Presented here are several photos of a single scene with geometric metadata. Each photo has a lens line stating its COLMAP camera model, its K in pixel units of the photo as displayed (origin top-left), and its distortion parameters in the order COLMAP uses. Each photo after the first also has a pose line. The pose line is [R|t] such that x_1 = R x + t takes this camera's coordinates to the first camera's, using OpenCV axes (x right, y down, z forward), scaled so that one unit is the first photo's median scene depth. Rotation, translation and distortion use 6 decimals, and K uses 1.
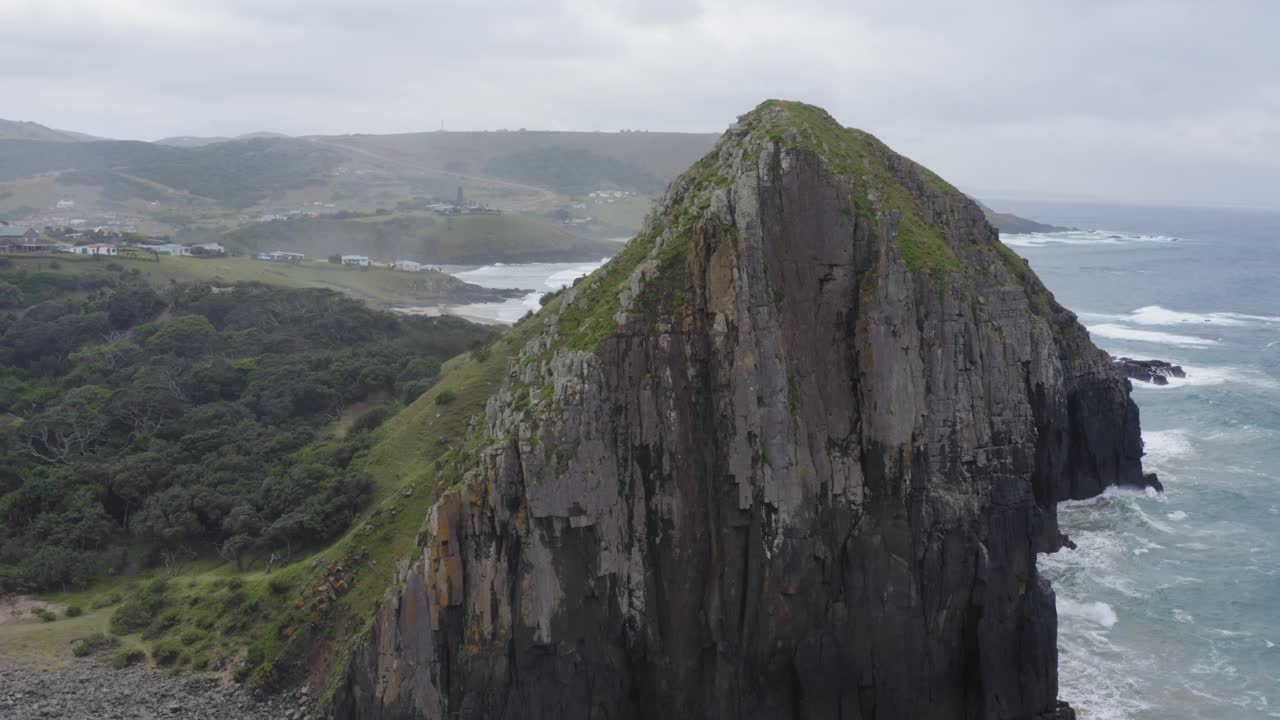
lens RADIAL K [[1428.5, 0, 640.0], [0, 1428.5, 360.0], [0, 0, 1]] dist [-0.195020, 0.009441]
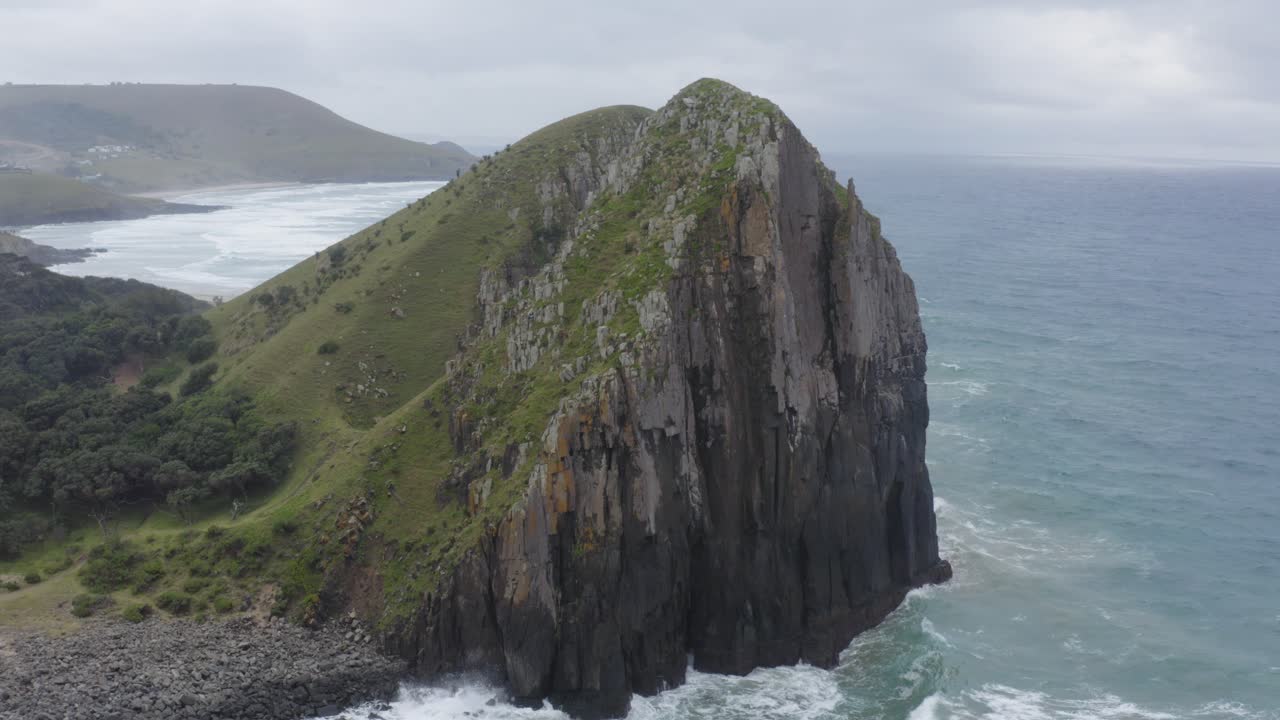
lens RADIAL K [[1428.5, 0, 640.0], [0, 1428.5, 360.0], [0, 0, 1]] dist [-0.195020, 0.009441]
pose [[0.930339, -0.055150, 0.362531, -0.484184], [0.041785, 0.998130, 0.044612, -0.002480], [-0.364313, -0.026356, 0.930903, -0.116482]]
